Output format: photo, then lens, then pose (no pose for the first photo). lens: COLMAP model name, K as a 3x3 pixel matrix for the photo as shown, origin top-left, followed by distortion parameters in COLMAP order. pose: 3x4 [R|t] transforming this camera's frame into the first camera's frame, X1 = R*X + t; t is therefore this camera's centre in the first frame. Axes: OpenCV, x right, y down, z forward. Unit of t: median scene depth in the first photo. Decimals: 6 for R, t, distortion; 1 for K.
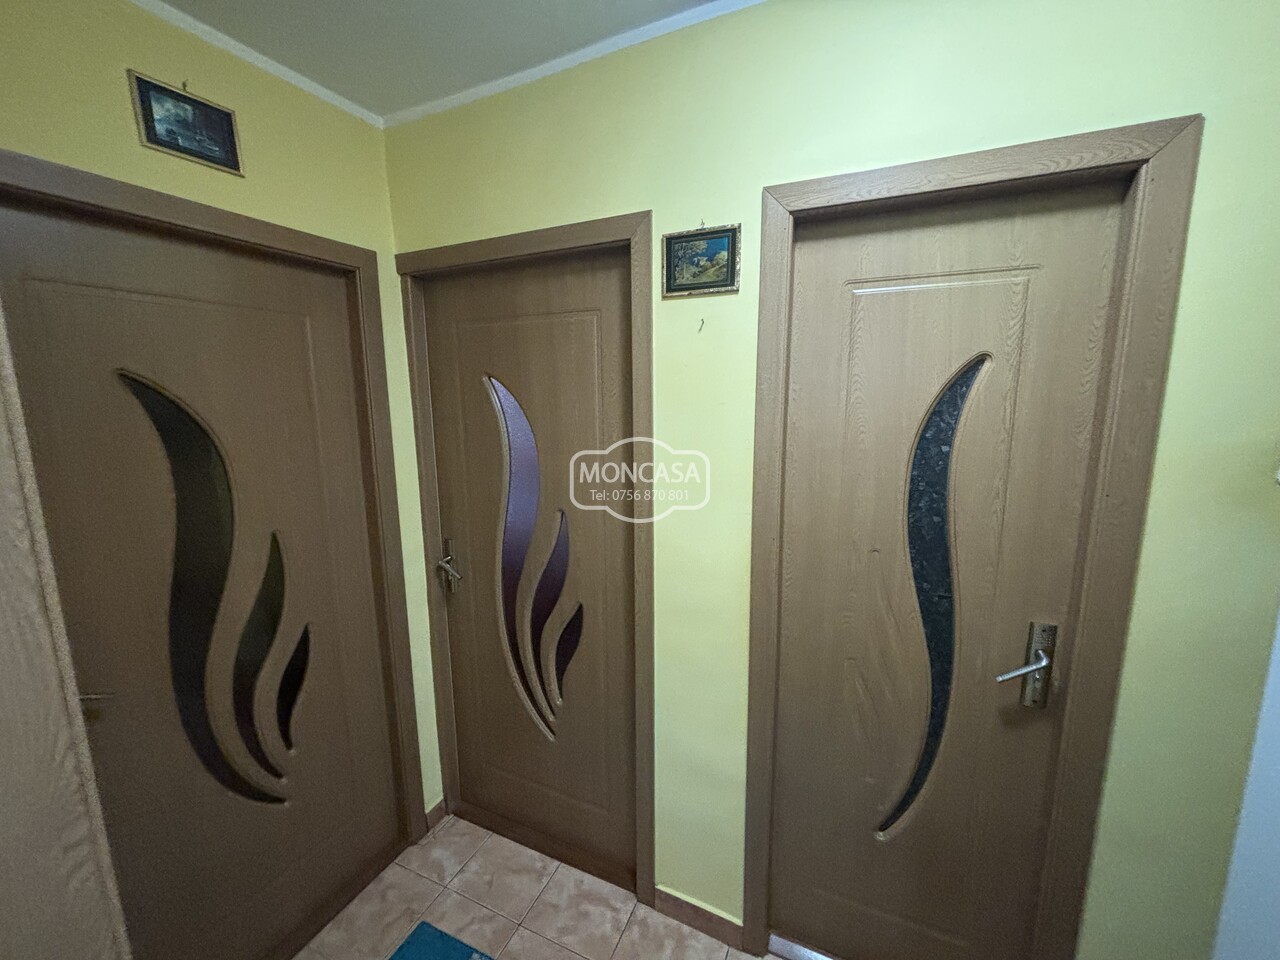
lens RADIAL K [[512.7, 0, 641.9], [0, 512.7, 476.9], [0, 0, 1]] dist [-0.002350, -0.000216]
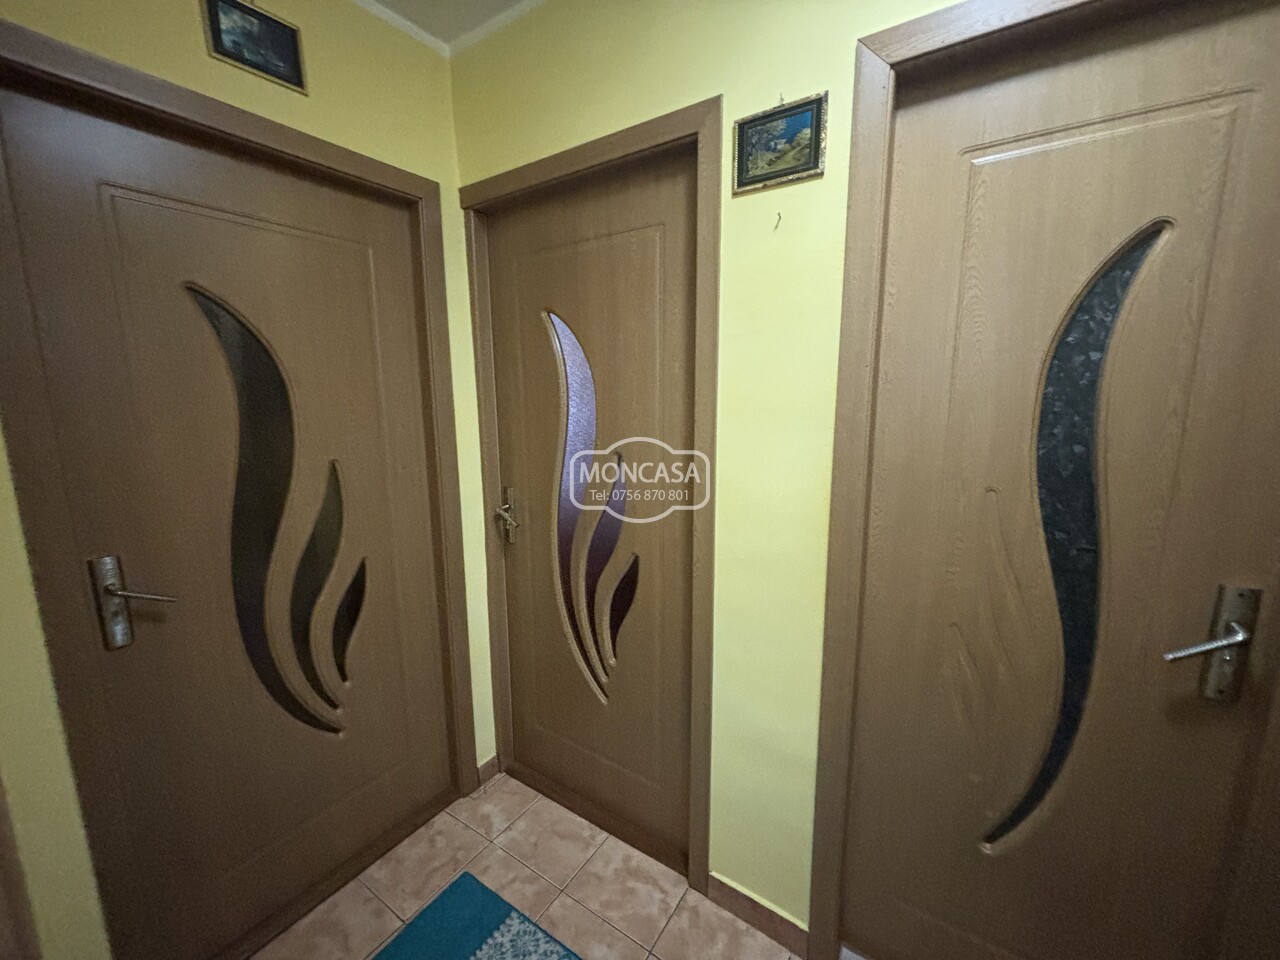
lens RADIAL K [[512.7, 0, 640.0], [0, 512.7, 479.8], [0, 0, 1]] dist [-0.002350, -0.000216]
pose [[0.986552, 0.028231, -0.160993, 0.034590], [-0.027503, 0.999599, 0.006748, 0.115973], [0.161119, -0.002229, 0.986932, 0.102137]]
